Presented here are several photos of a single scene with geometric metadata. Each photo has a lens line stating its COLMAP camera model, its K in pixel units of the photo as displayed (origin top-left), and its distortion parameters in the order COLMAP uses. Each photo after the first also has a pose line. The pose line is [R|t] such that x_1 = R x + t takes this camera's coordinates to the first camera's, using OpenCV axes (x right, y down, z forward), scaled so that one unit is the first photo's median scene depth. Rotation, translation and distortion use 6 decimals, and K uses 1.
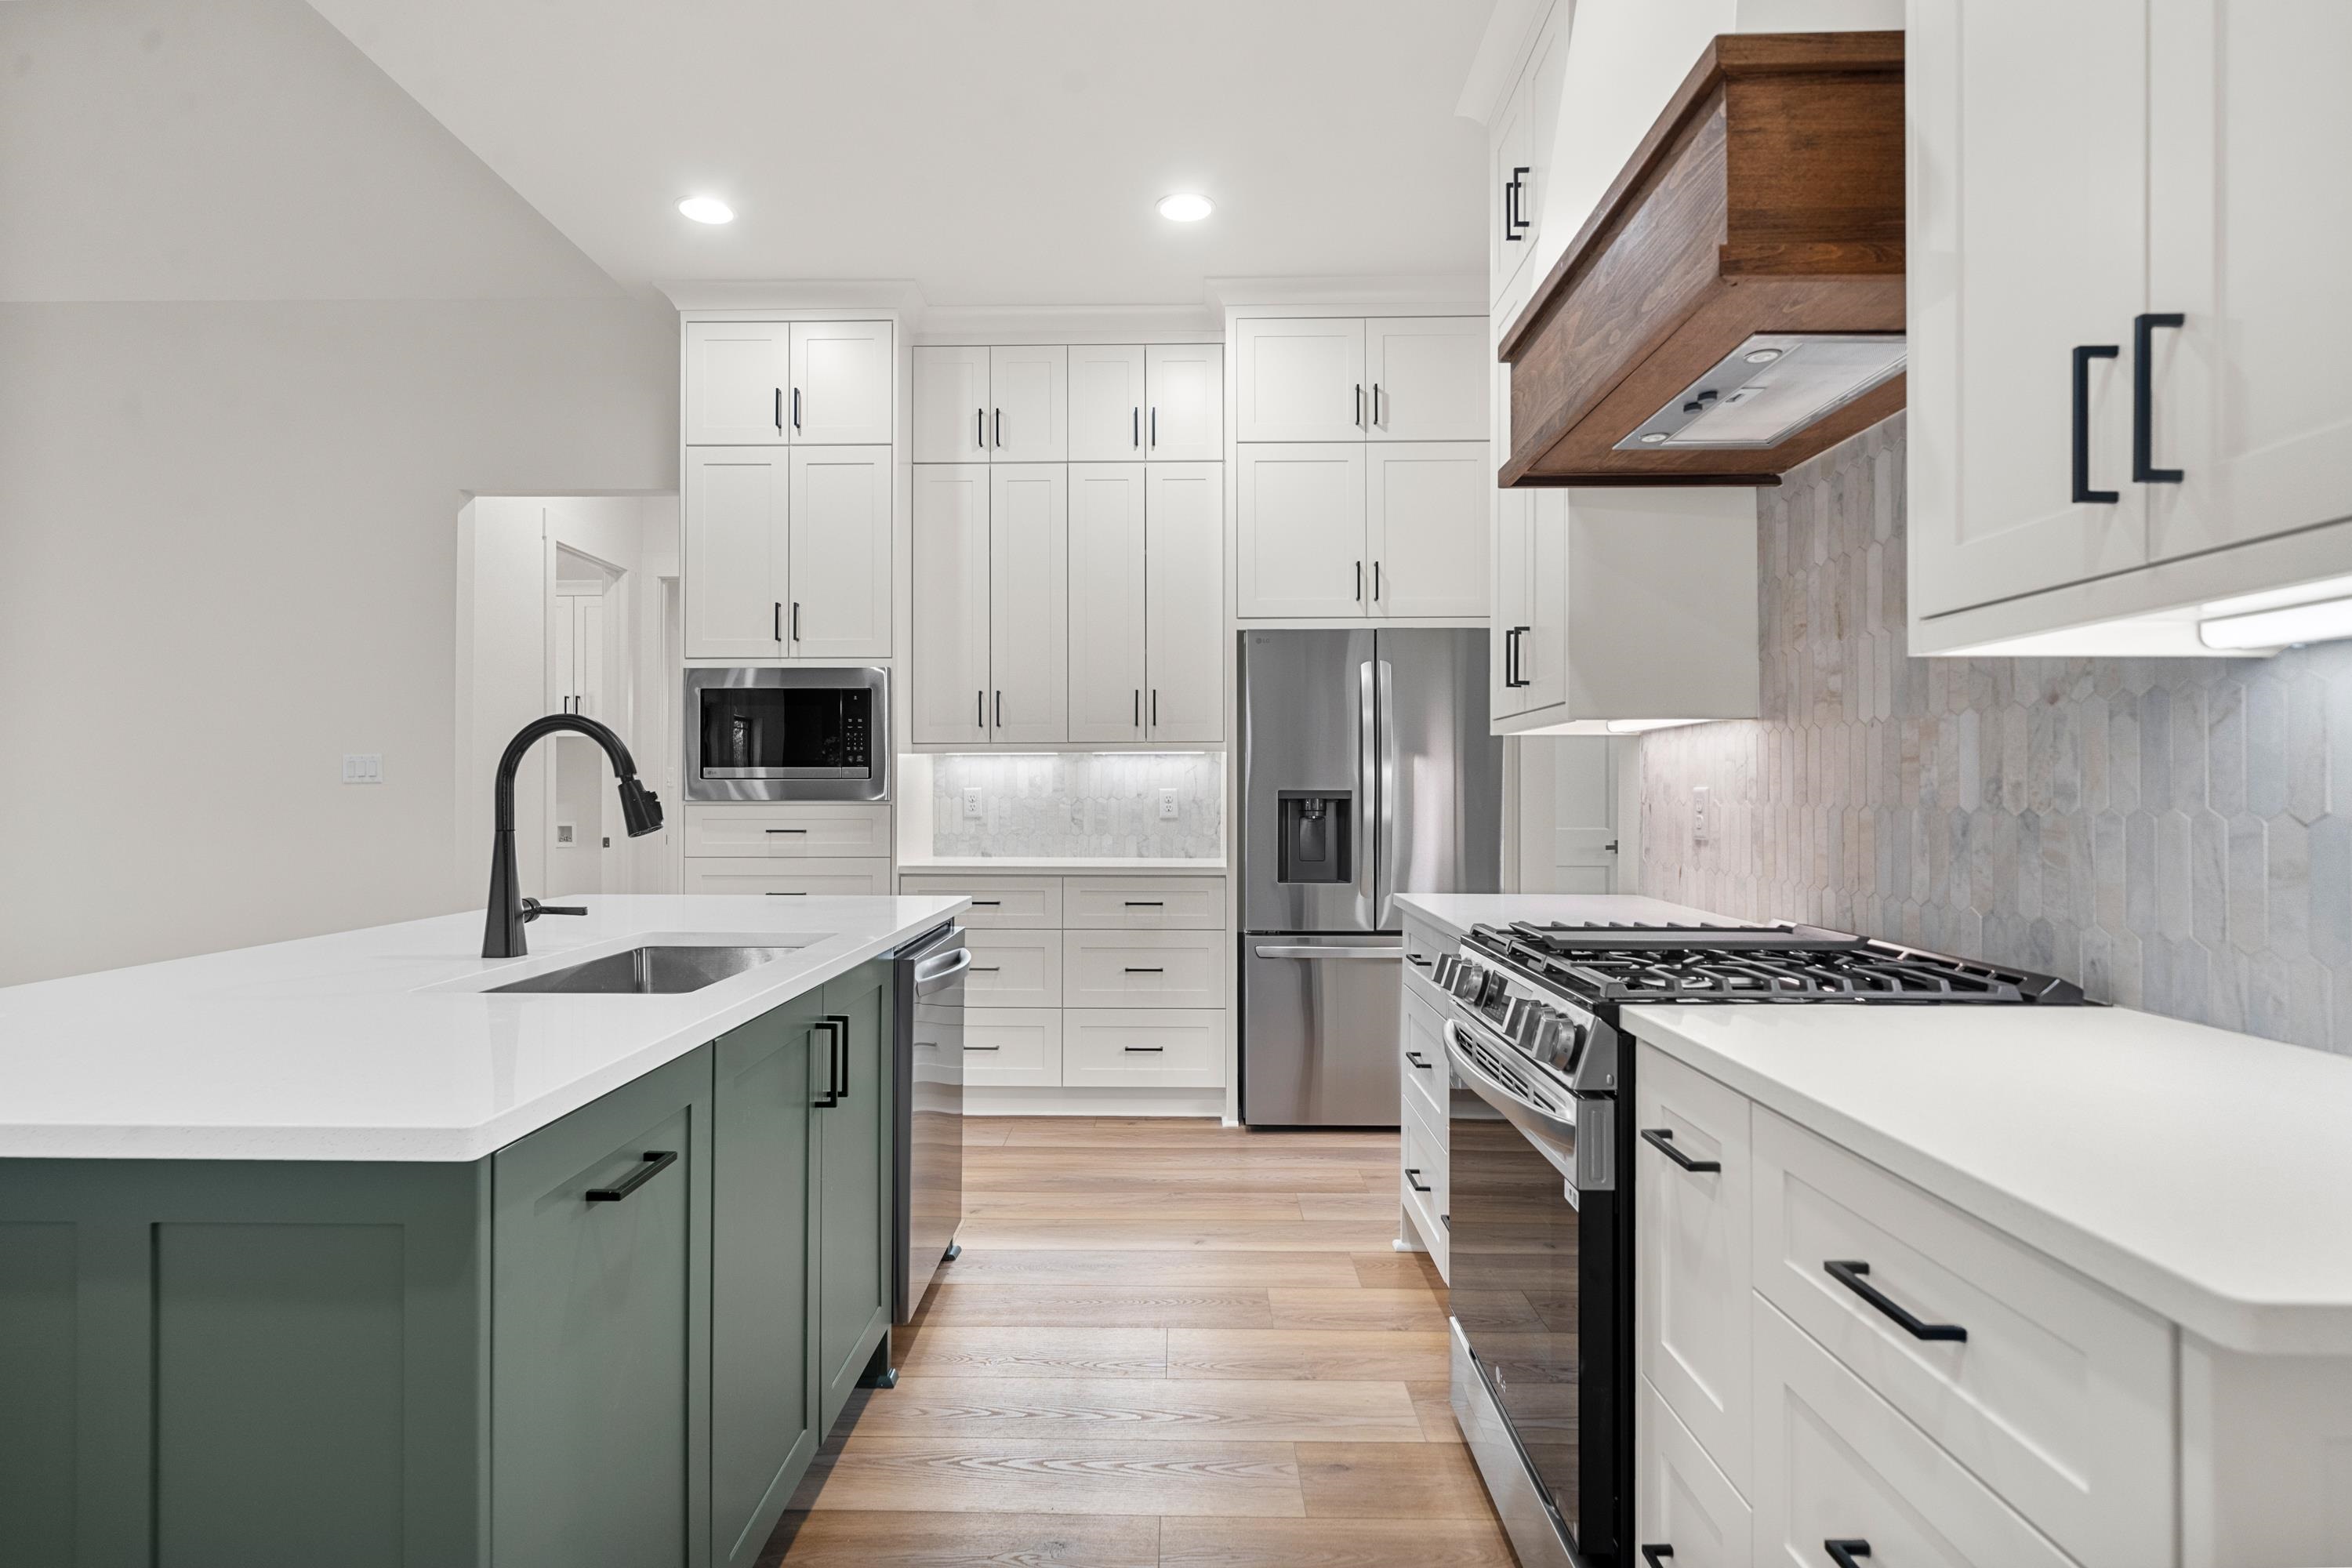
lens RADIAL K [[1195.7, 0, 1166.7], [0, 1195.7, 787.0], [0, 0, 1]] dist [-0.002069, 0.000095]
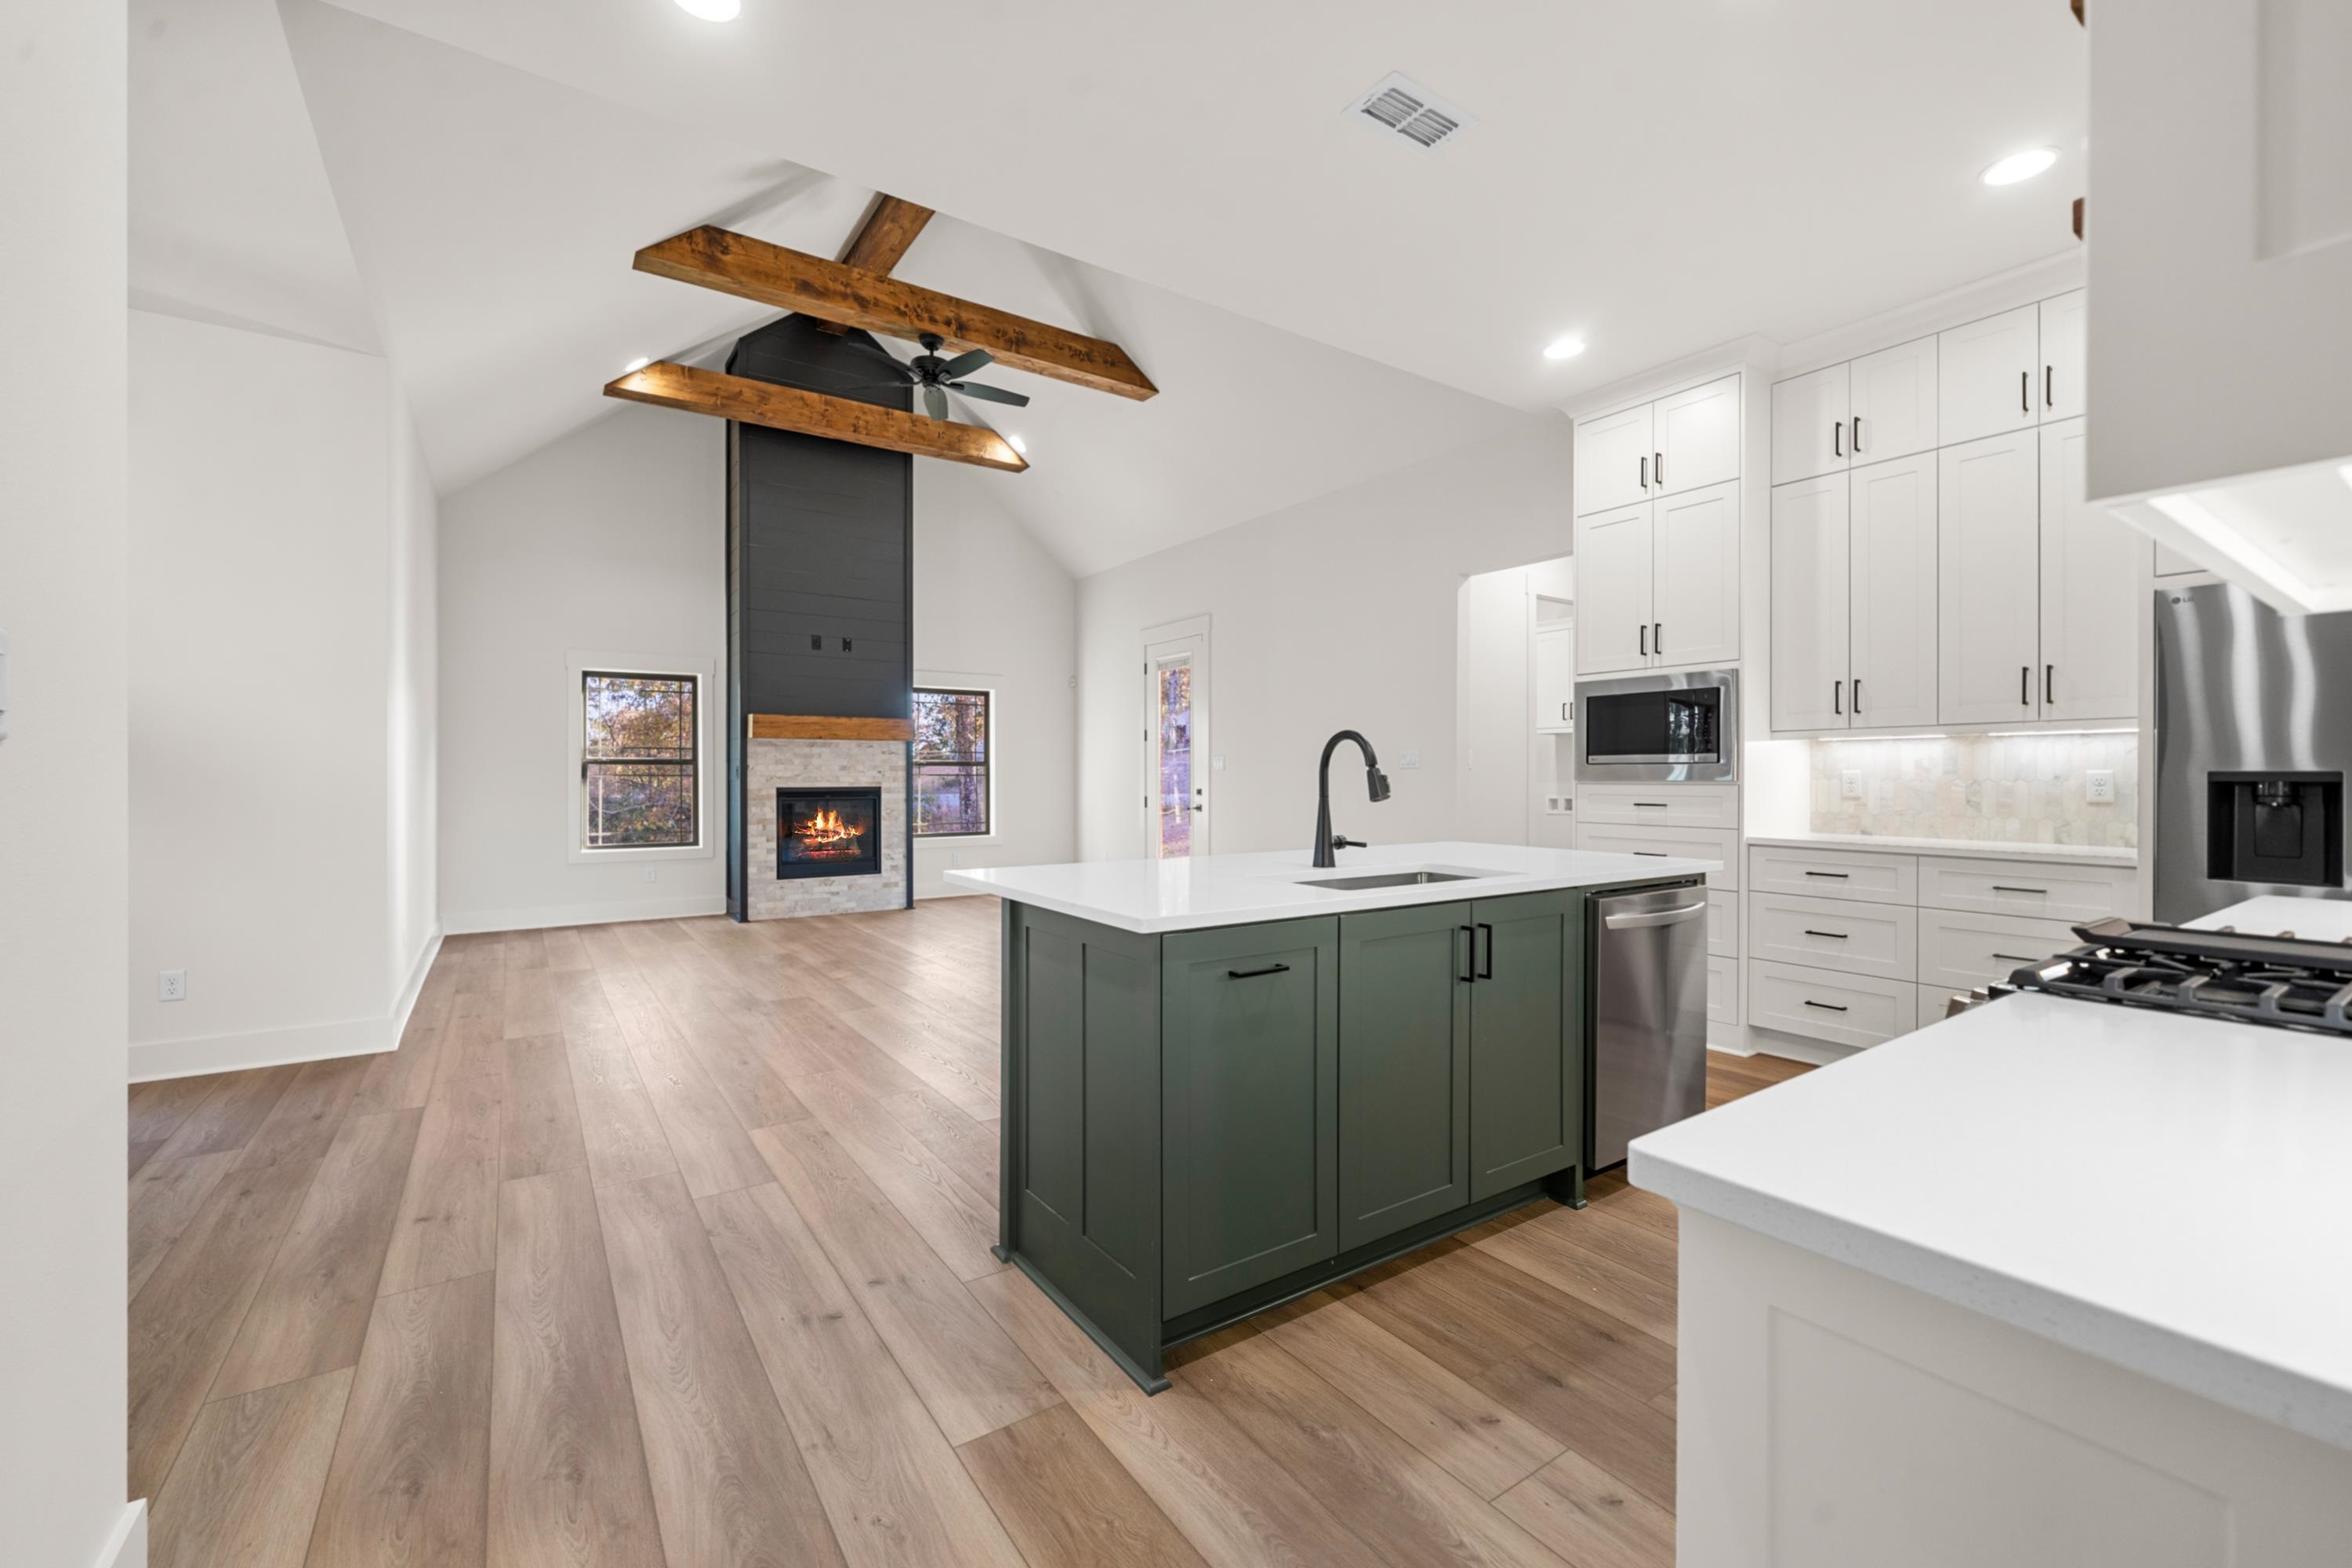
lens RADIAL K [[968.0, 0, 1157.7], [0, 968.0, 775.4], [0, 0, 1]] dist [0.001126, 0.000049]
pose [[0.571234, -0.000180, -0.820787, 0.345909], [0.004973, 0.999982, 0.003242, -0.001180], [0.820772, -0.005934, 0.571225, -0.021493]]
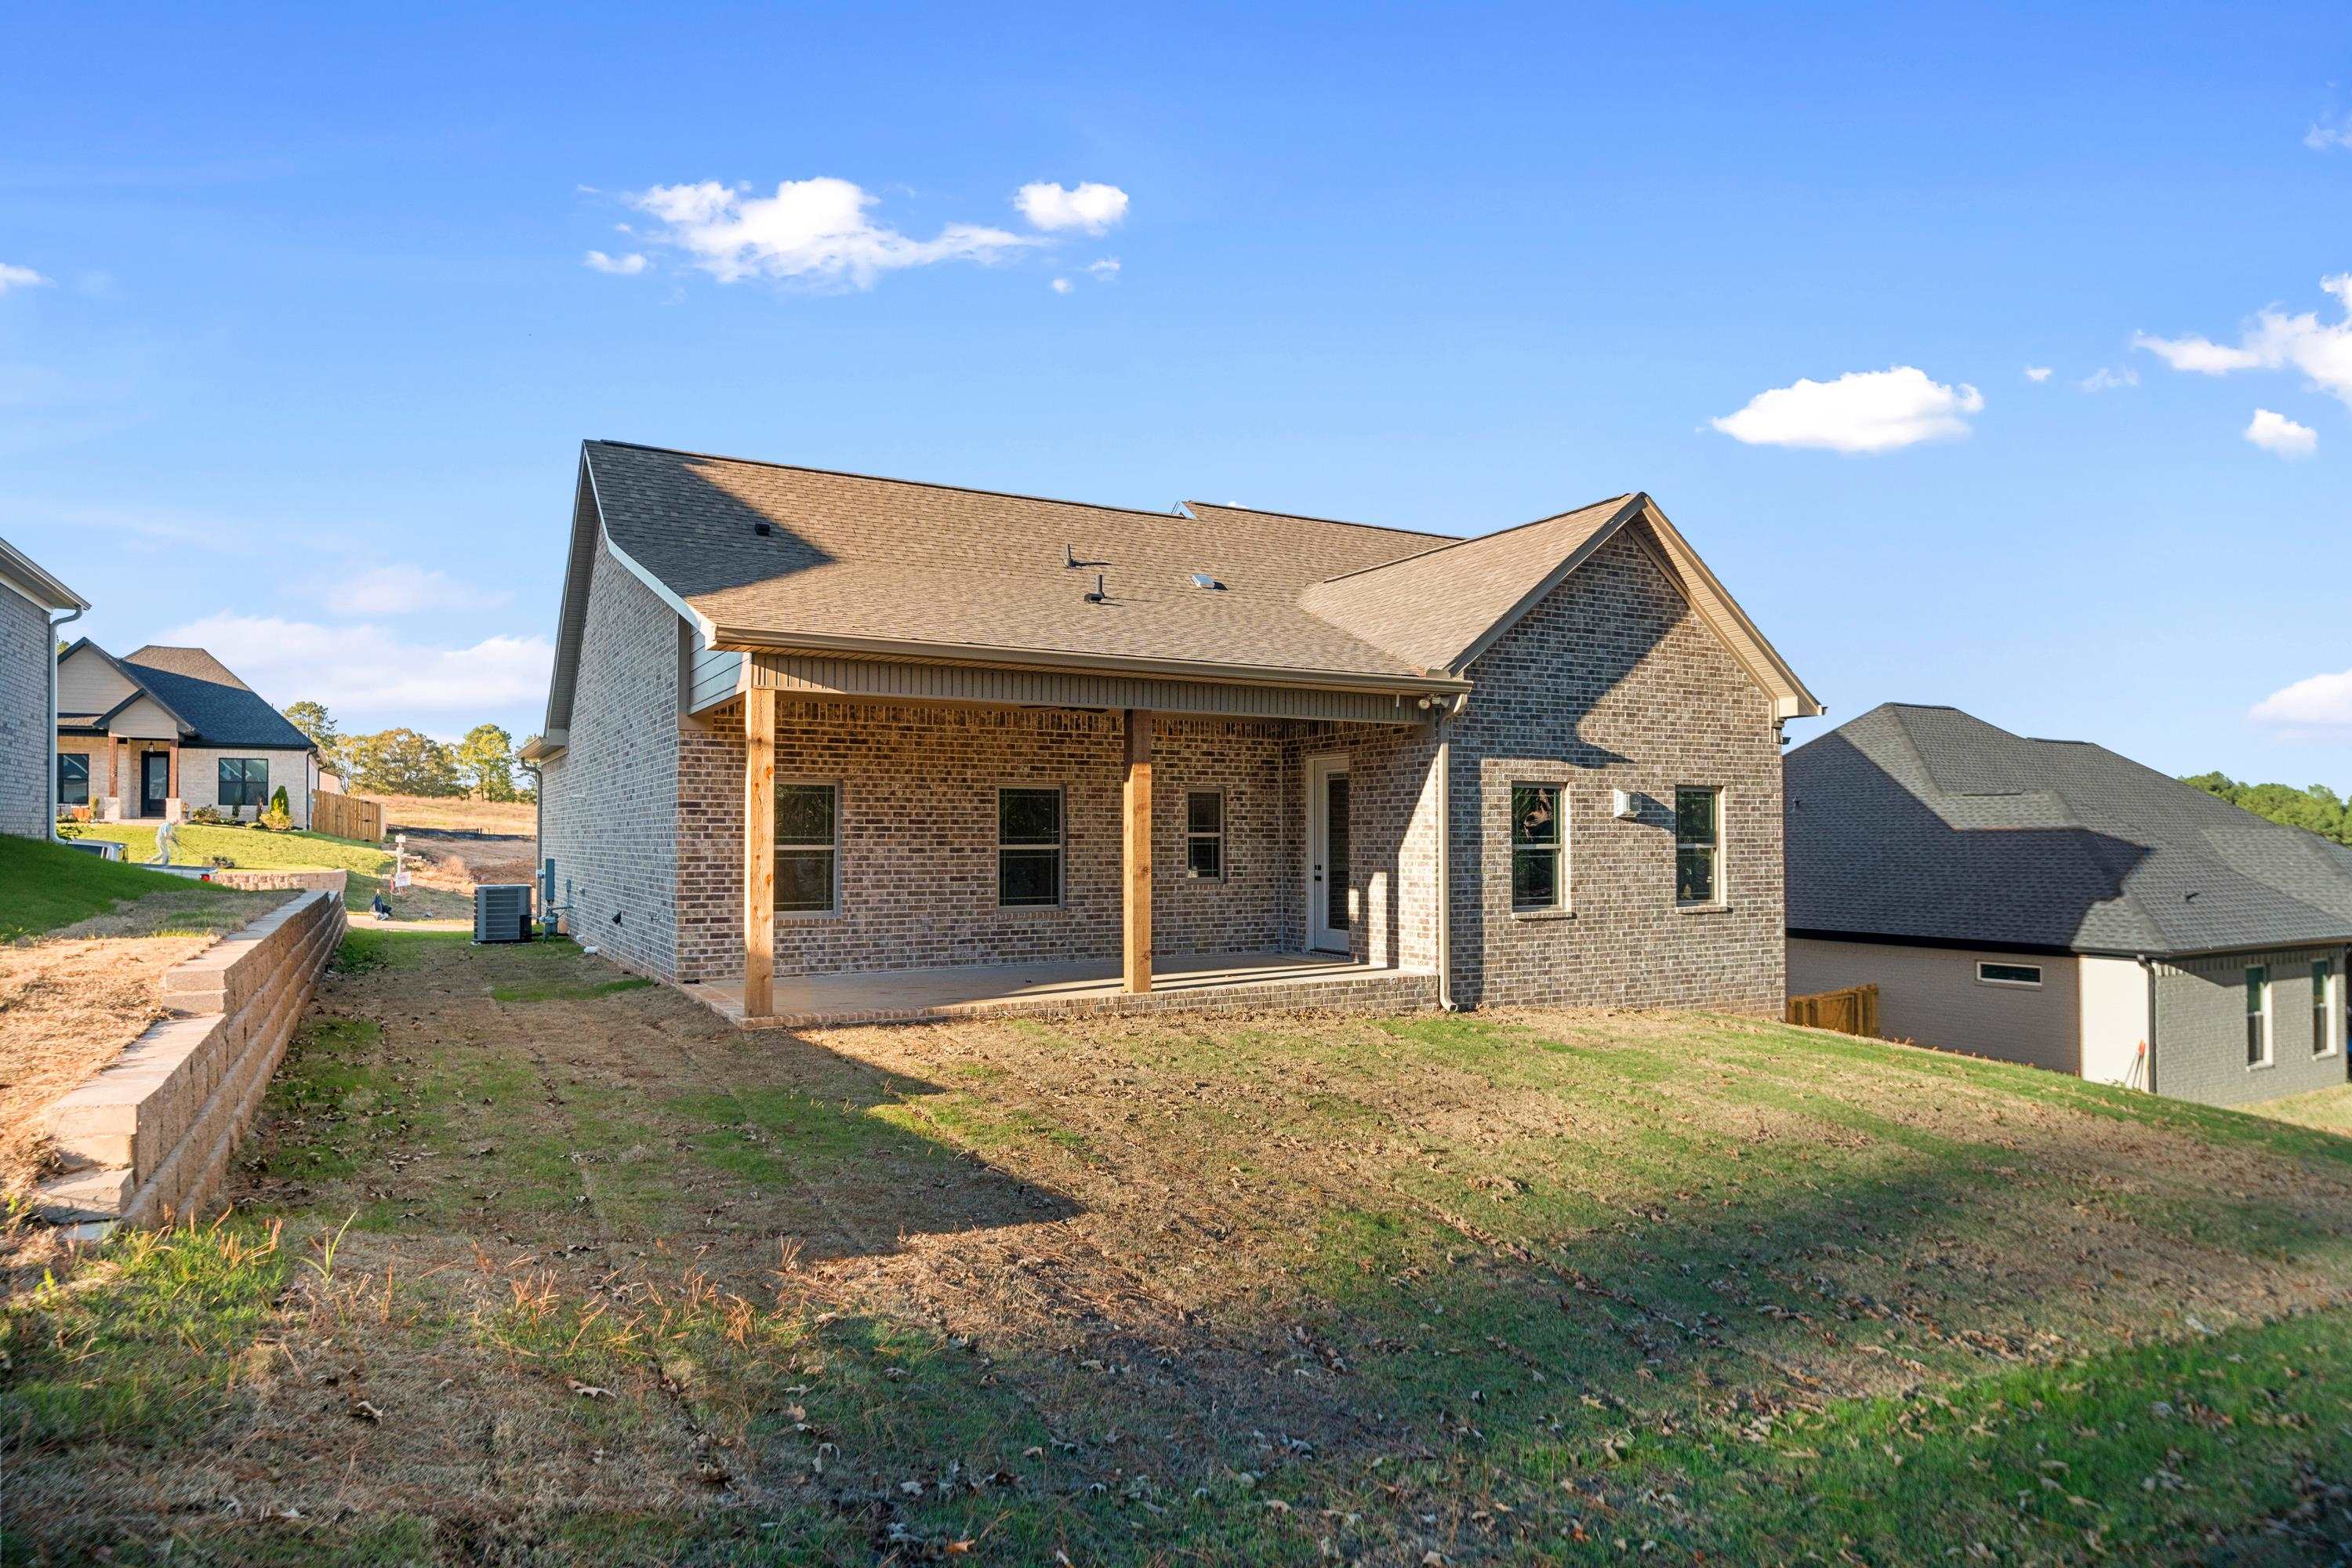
lens RADIAL K [[1391.3, 0, 1181.4], [0, 1391.3, 796.1], [0, 0, 1]] dist [-0.002888, -0.000539]
pose [[-0.515739, 0.024791, 0.856387, -7.085160], [-0.004465, 0.999490, -0.031622, -0.060038], [-0.856734, -0.020133, -0.515365, 5.542787]]
